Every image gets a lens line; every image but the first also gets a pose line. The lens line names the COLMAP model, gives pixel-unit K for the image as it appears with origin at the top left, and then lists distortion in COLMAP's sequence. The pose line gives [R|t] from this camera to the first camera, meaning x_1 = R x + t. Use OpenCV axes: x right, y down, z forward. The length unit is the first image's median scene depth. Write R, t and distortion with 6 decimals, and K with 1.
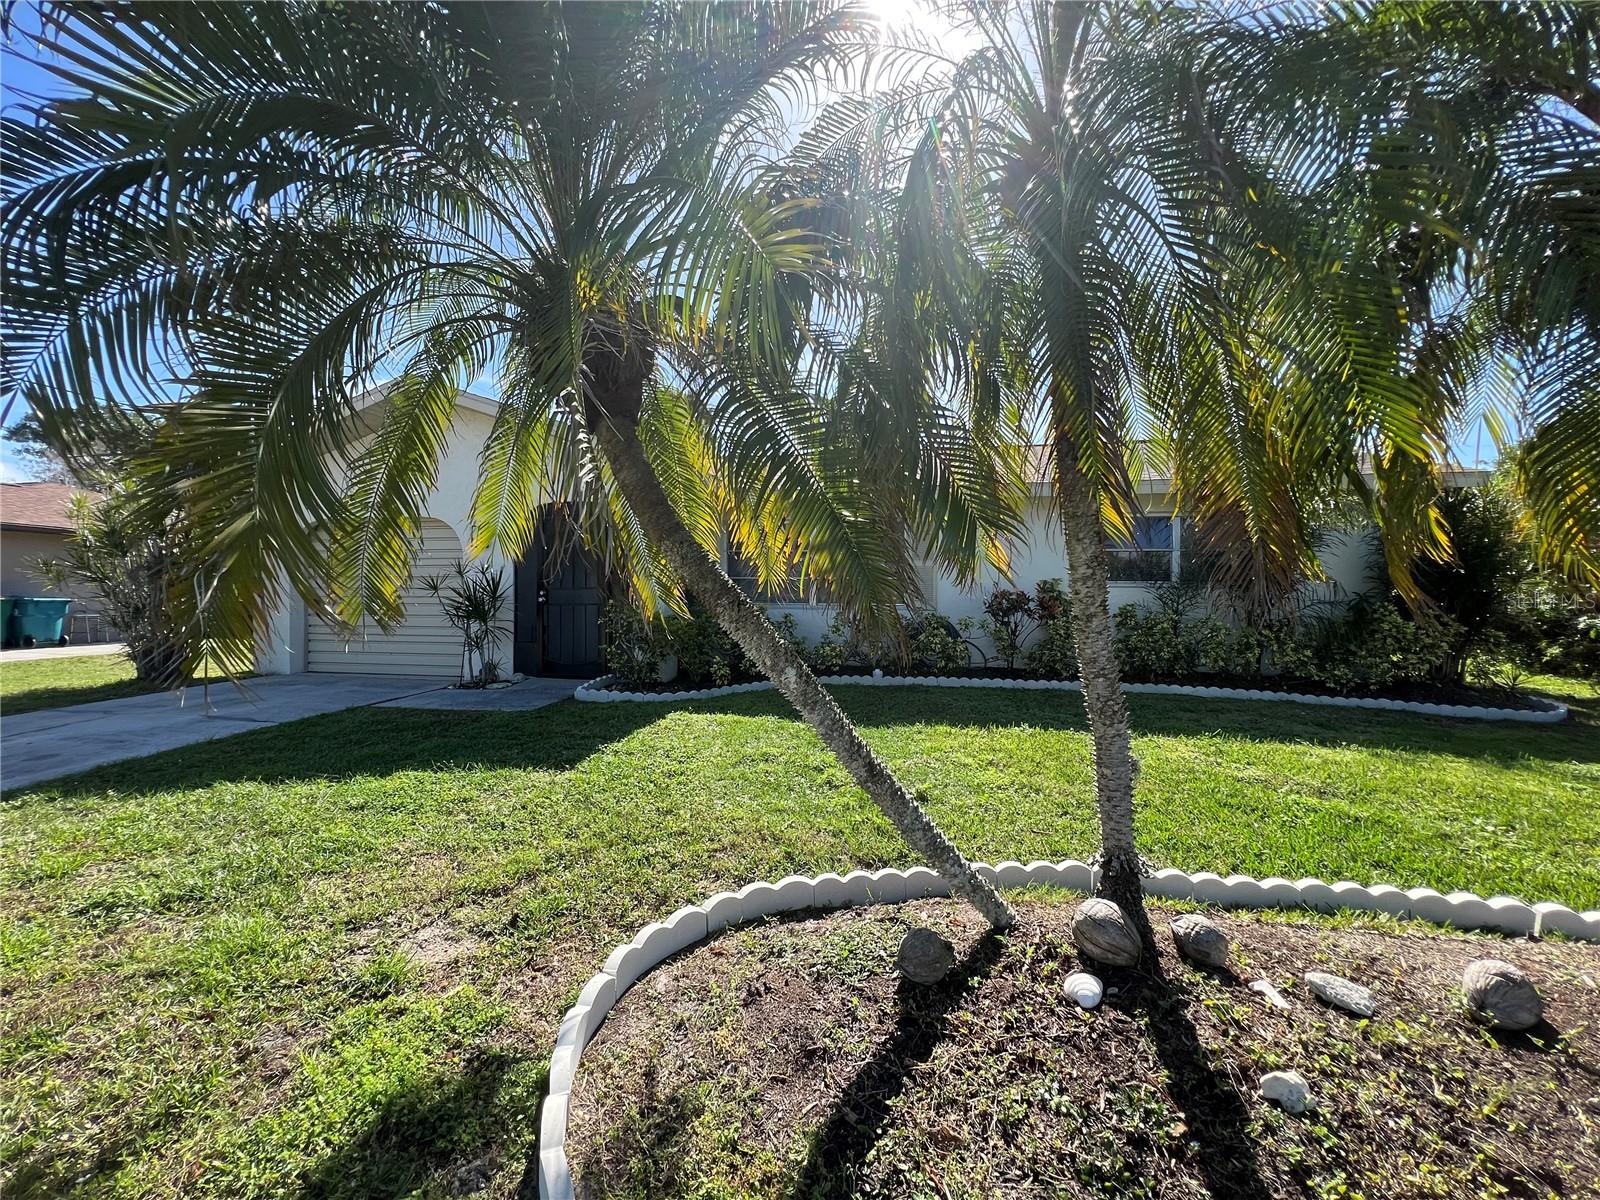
lens RADIAL K [[640.2, 0, 799.1], [0, 640.2, 604.0], [0, 0, 1]] dist [-0.000773, 0.000023]
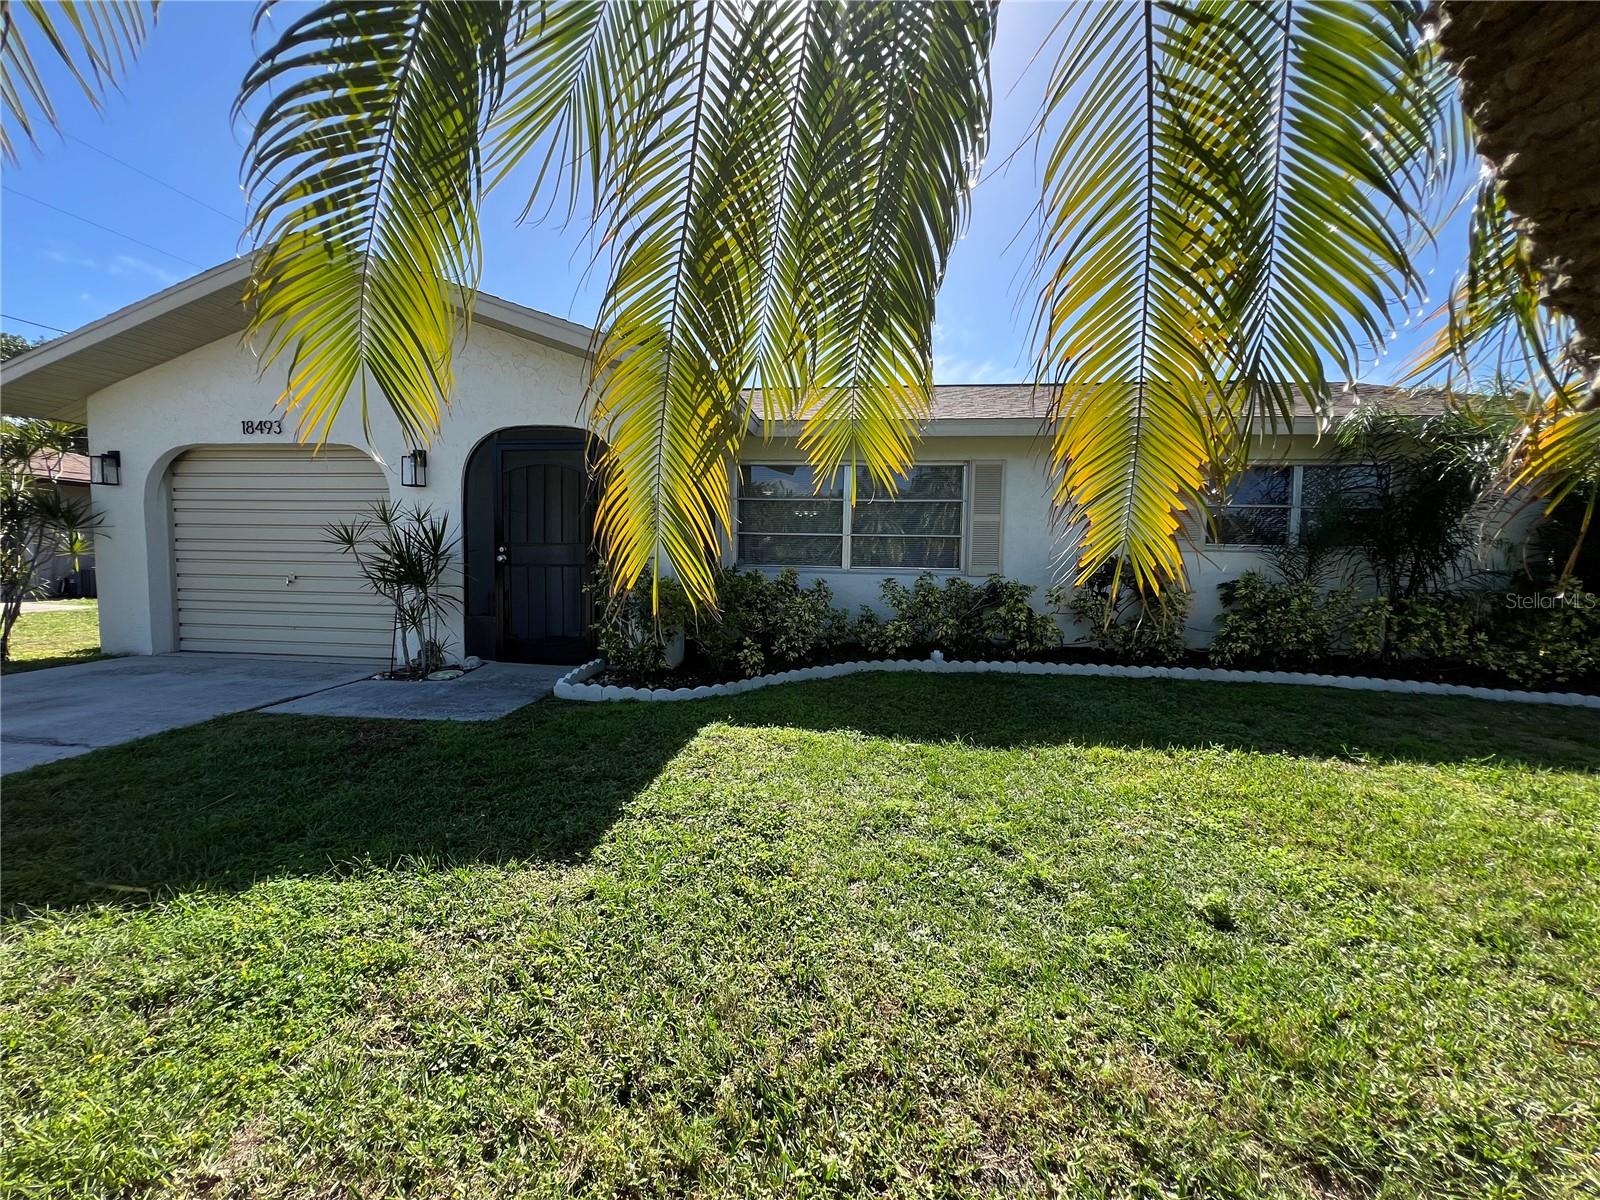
lens RADIAL K [[640.2, 0, 799.1], [0, 640.2, 604.0], [0, 0, 1]] dist [-0.000773, 0.000023]
pose [[0.997269, 0.006289, 0.073582, -0.123720], [-0.011121, 0.997794, 0.065444, -0.007253], [-0.073008, -0.066084, 0.995140, 0.254647]]
